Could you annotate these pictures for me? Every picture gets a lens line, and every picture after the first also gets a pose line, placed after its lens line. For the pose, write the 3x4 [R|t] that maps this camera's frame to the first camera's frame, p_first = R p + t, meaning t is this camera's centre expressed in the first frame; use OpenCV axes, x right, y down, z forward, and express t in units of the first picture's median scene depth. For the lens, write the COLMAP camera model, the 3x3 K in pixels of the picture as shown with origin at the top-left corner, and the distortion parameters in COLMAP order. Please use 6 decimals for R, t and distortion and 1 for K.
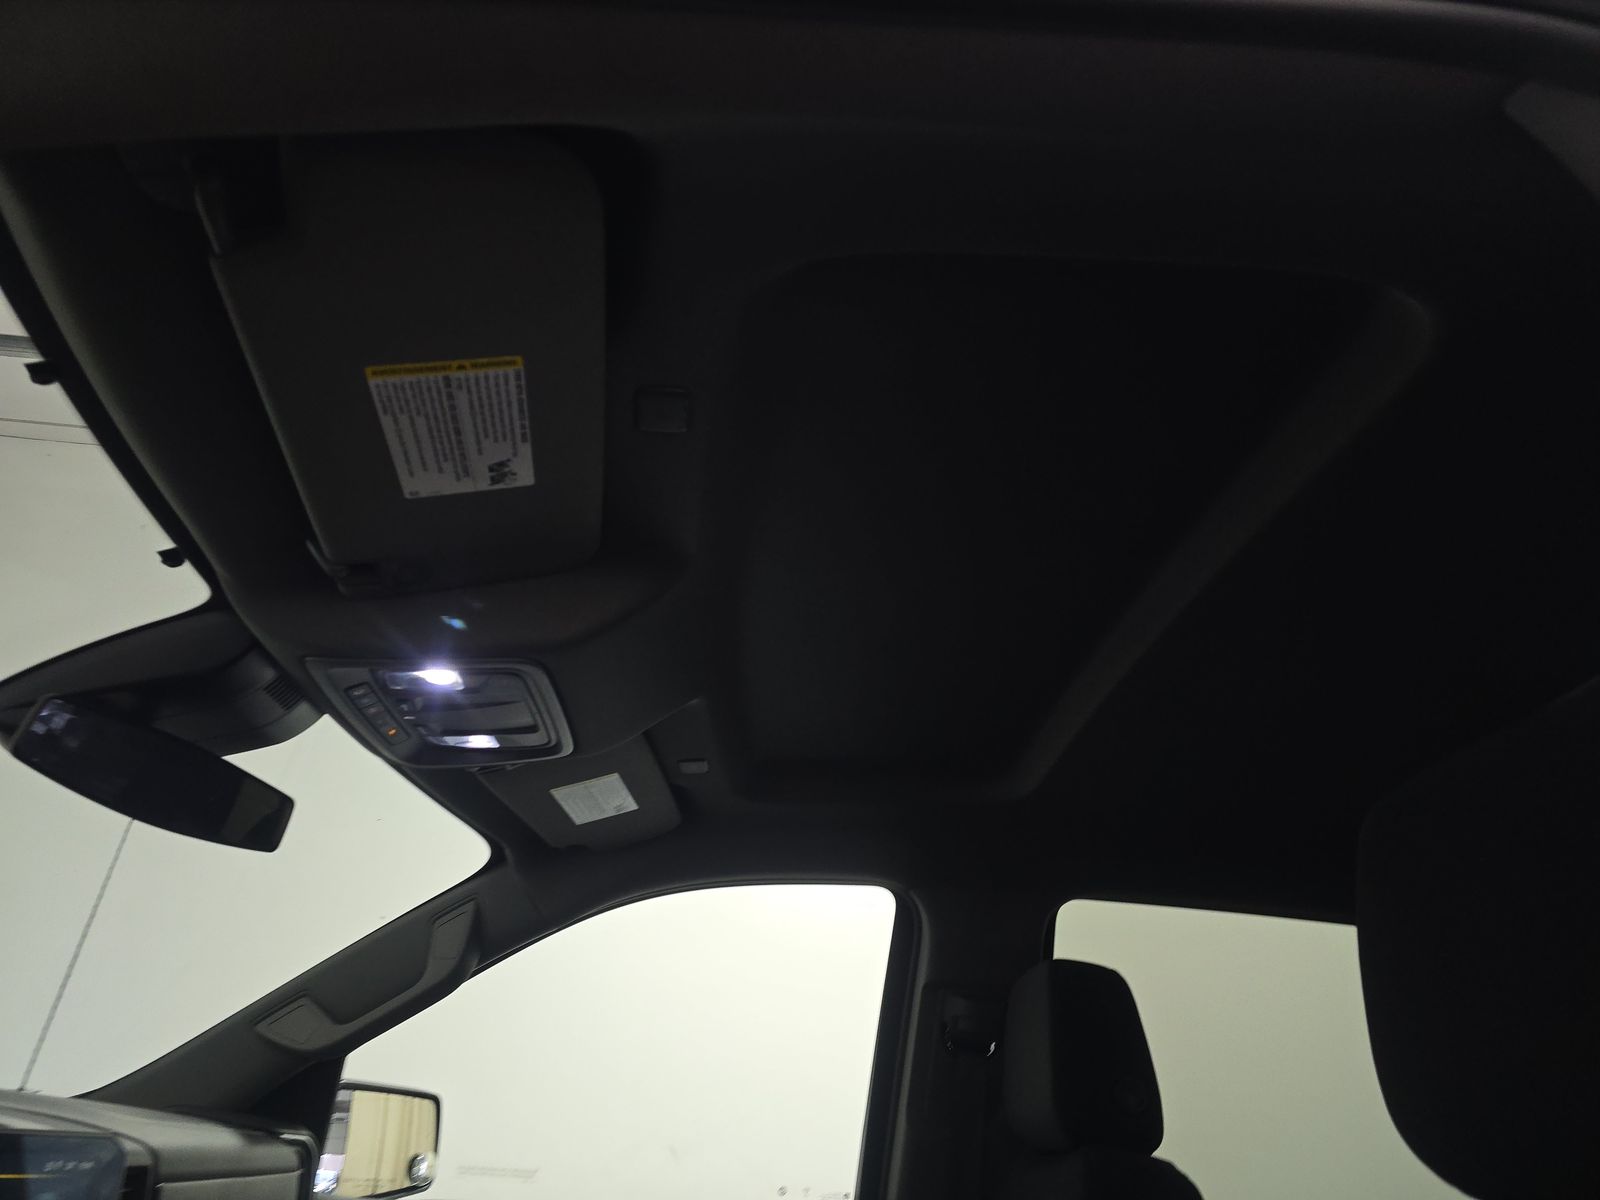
lens RADIAL K [[1047.0, 0, 790.9], [0, 1047.0, 593.6], [0, 0, 1]] dist [0.053550, -0.049259]
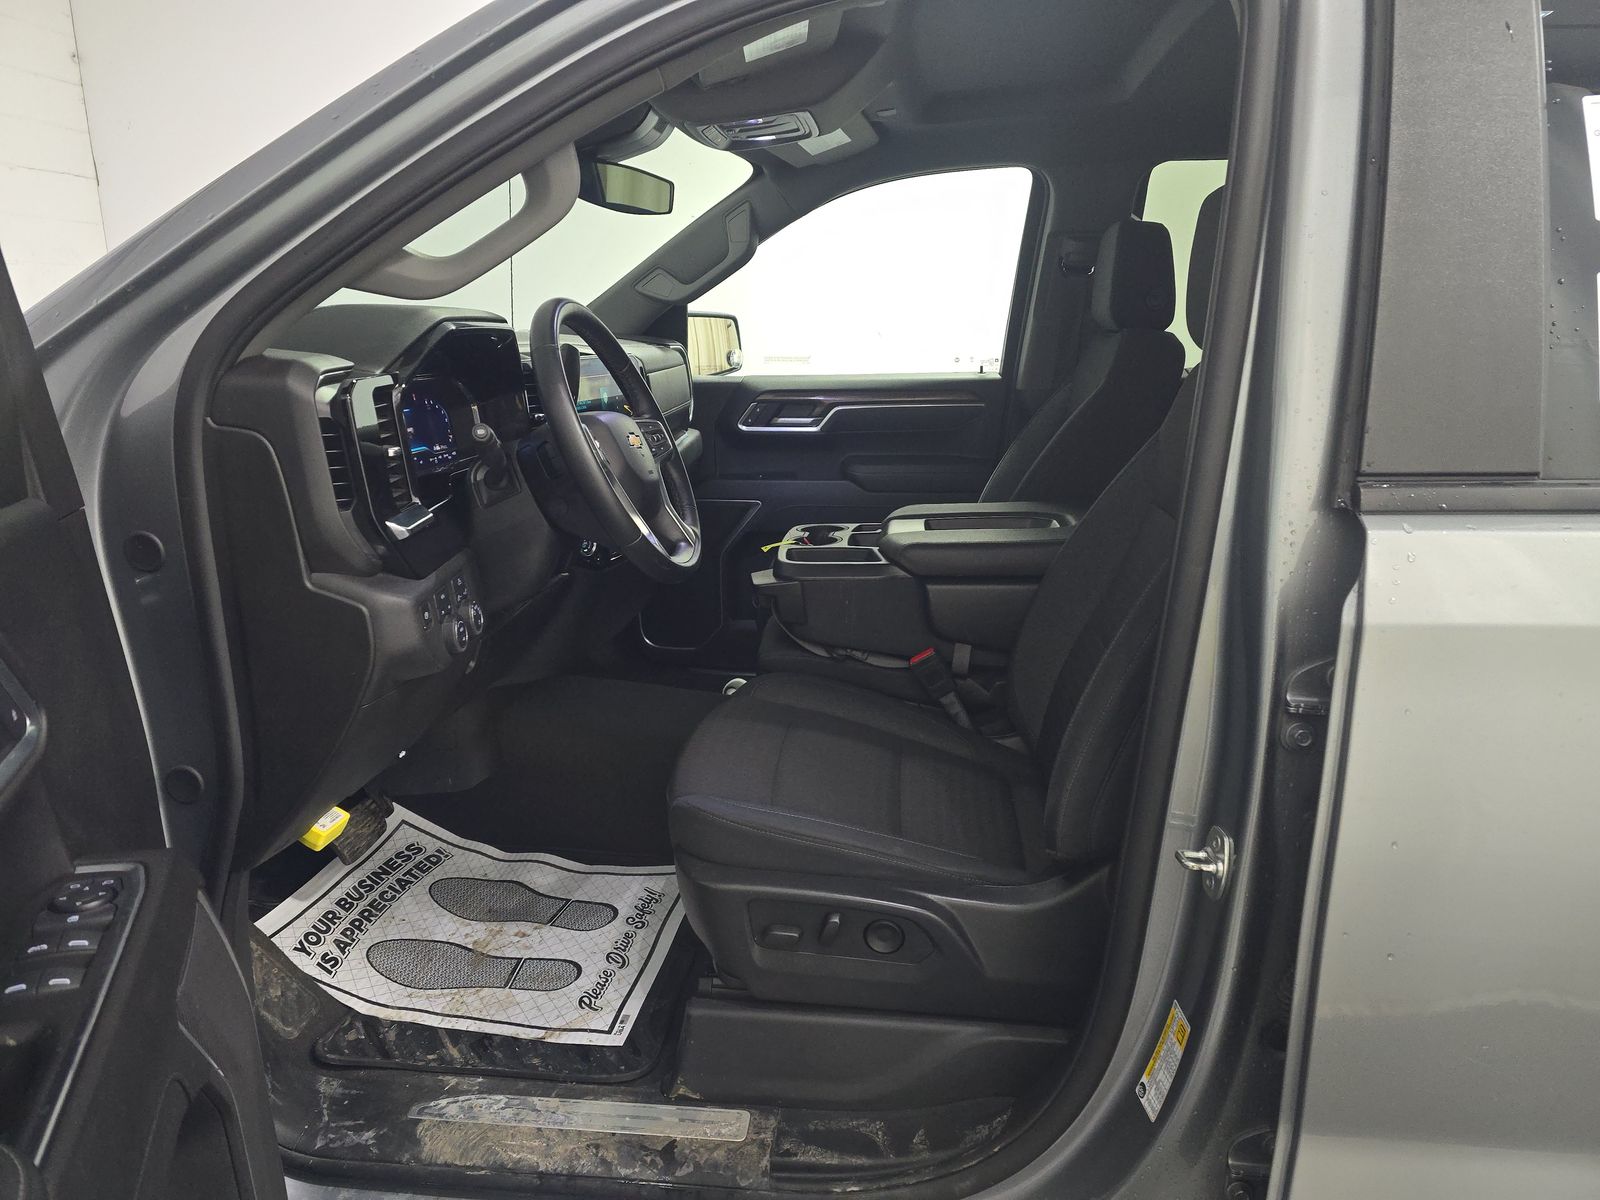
lens RADIAL K [[1047.0, 0, 790.9], [0, 1047.0, 593.6], [0, 0, 1]] dist [0.053550, -0.049259]
pose [[0.982736, -0.010488, -0.184718, 0.037824], [0.130880, 0.745081, 0.654006, -0.282077], [0.130771, -0.666891, 0.733591, -0.500700]]
